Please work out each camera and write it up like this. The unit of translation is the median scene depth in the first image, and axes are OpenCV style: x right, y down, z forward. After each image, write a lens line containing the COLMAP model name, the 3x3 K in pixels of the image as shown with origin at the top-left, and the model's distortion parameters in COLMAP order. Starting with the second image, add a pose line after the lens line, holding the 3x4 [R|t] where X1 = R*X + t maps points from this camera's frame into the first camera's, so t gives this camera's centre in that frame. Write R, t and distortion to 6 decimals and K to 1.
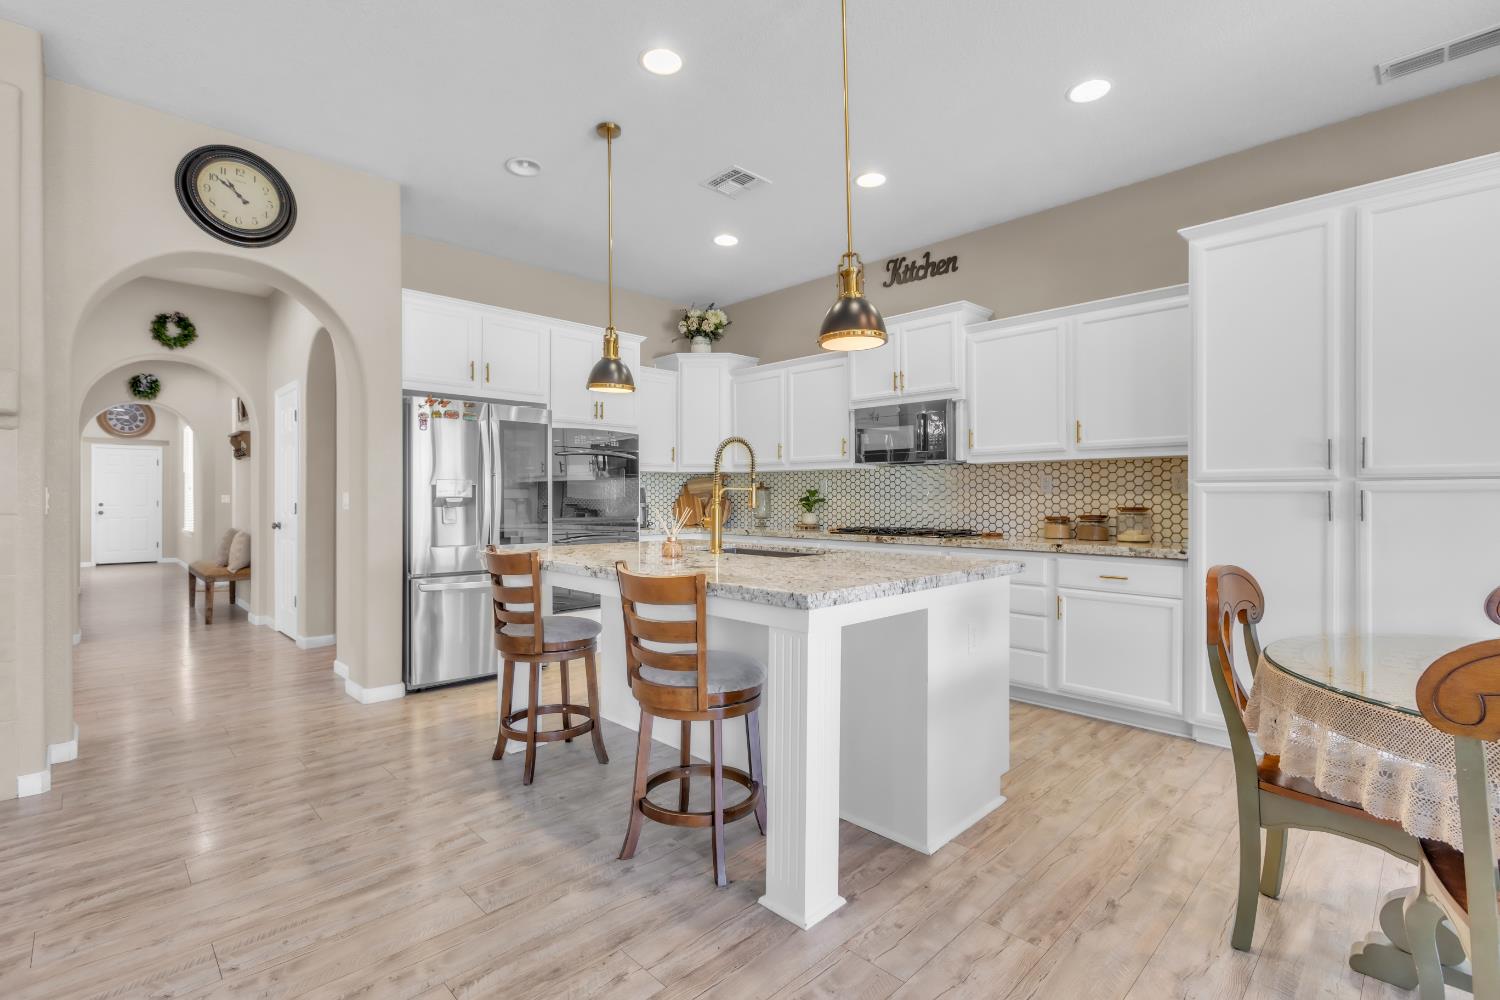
lens RADIAL K [[680.9, 0, 742.7], [0, 680.9, 497.9], [0, 0, 1]] dist [-0.002216, 0.000716]
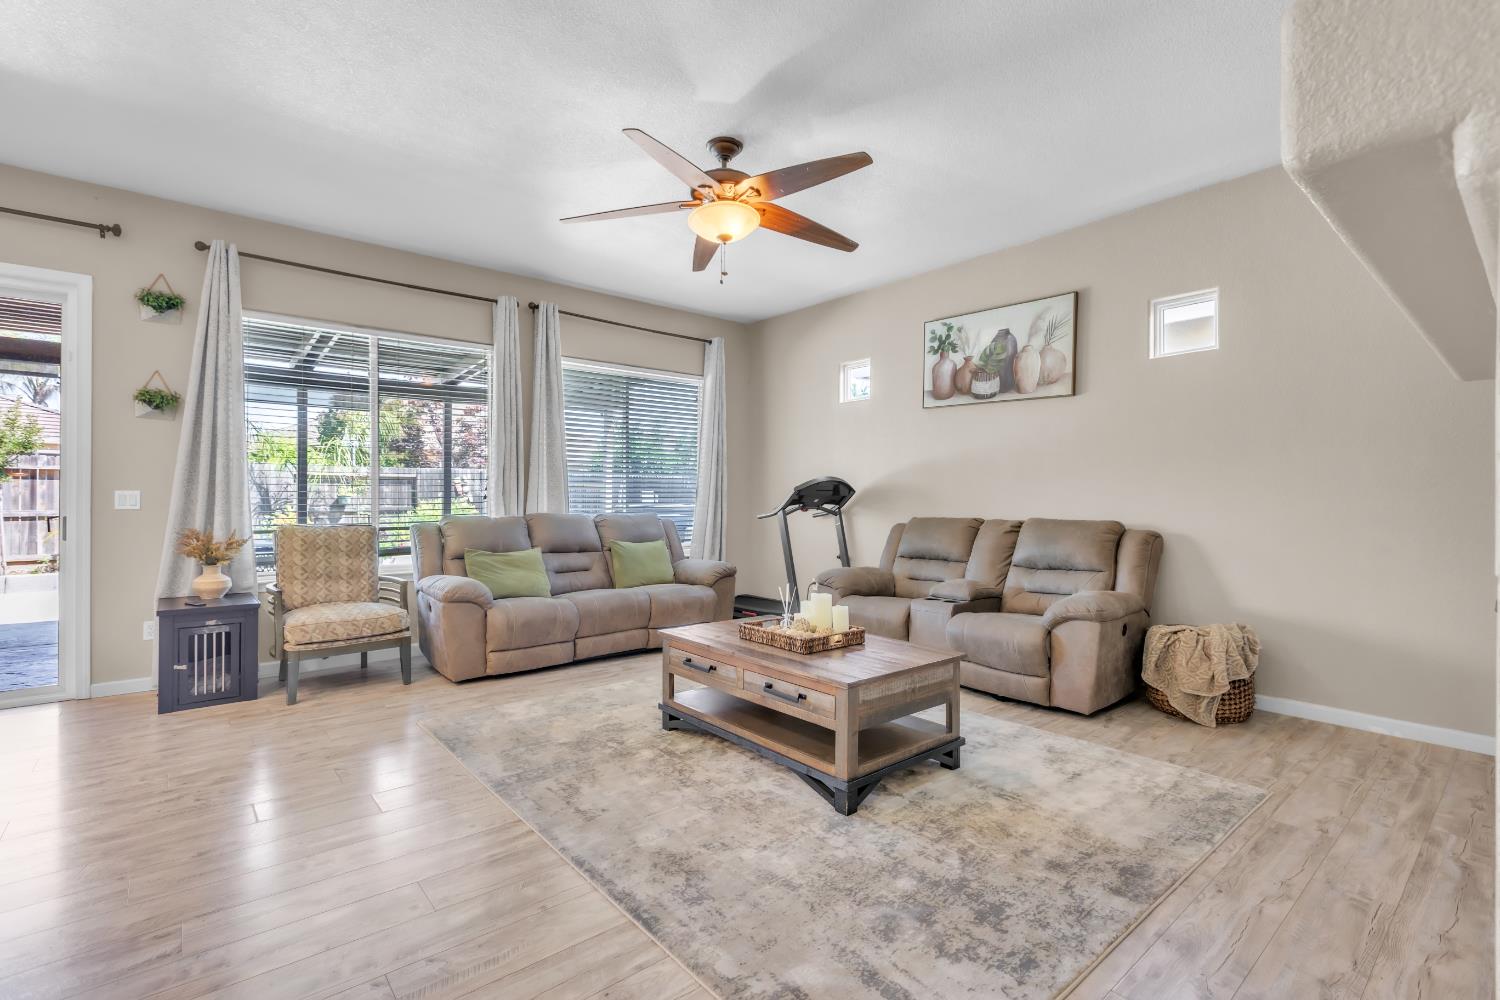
lens RADIAL K [[680.9, 0, 746.5], [0, 680.9, 498.3], [0, 0, 1]] dist [-0.002216, 0.000716]
pose [[-0.997817, -0.002763, 0.065976, -0.563369], [-0.002846, 0.999995, -0.001161, -0.002010], [-0.065972, -0.001346, -0.997821, 0.814546]]
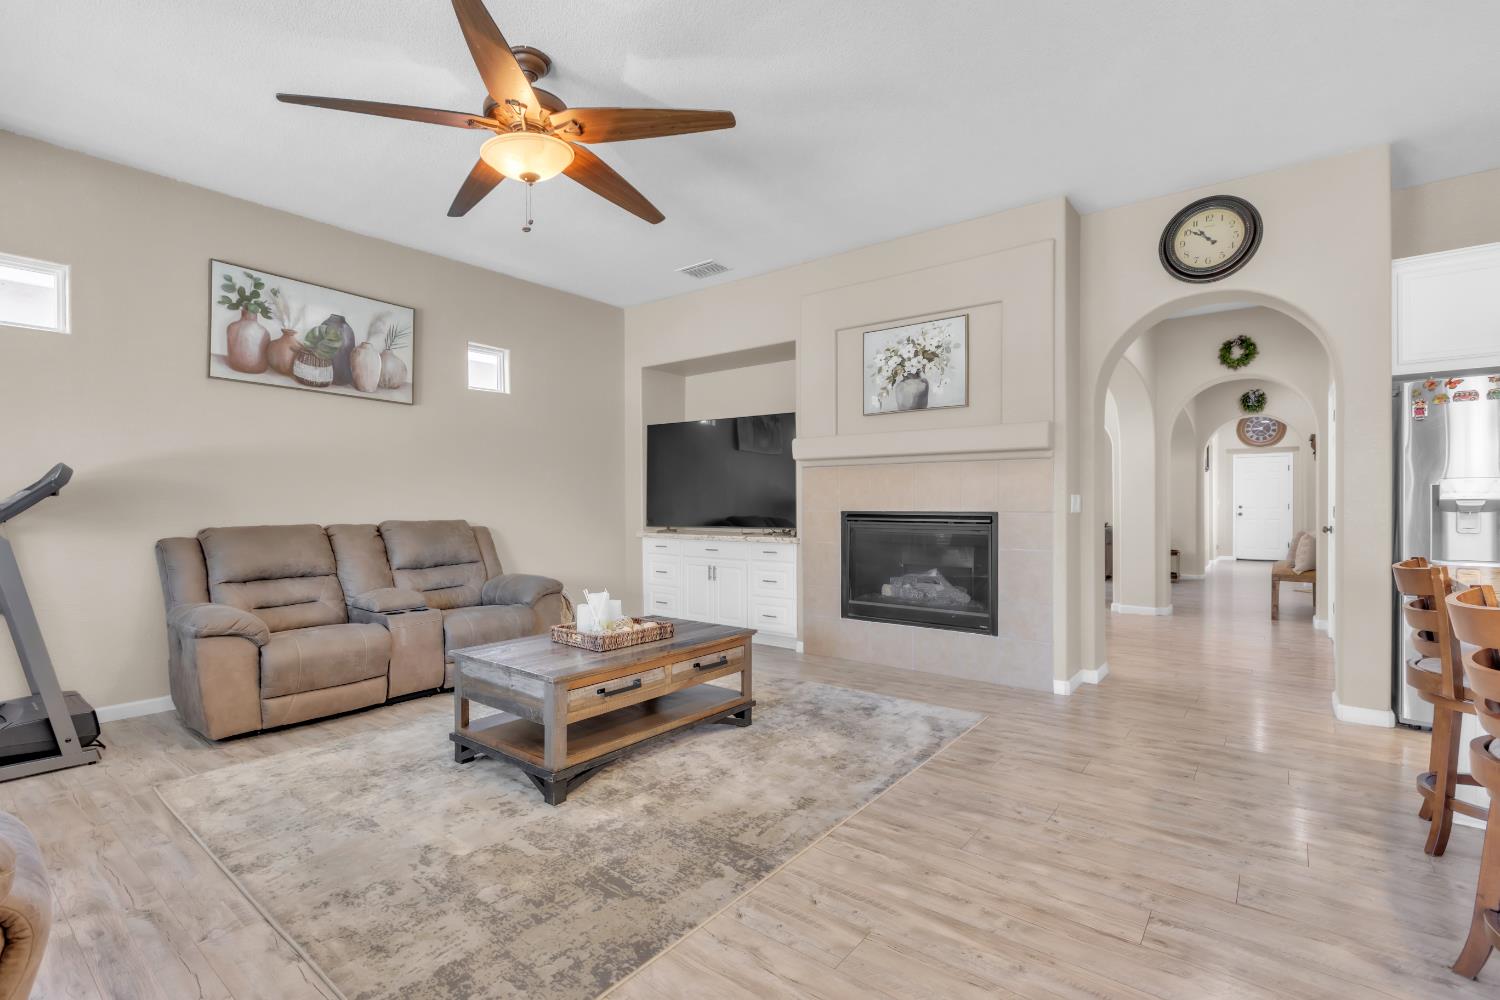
lens RADIAL K [[680.9, 0, 739.6], [0, 680.9, 504.0], [0, 0, 1]] dist [-0.002216, 0.000716]
pose [[0.125008, 0.001344, -0.992155, 0.263269], [0.003002, 0.999994, 0.001733, 0.000205], [0.992151, -0.003195, 0.125003, 0.057972]]
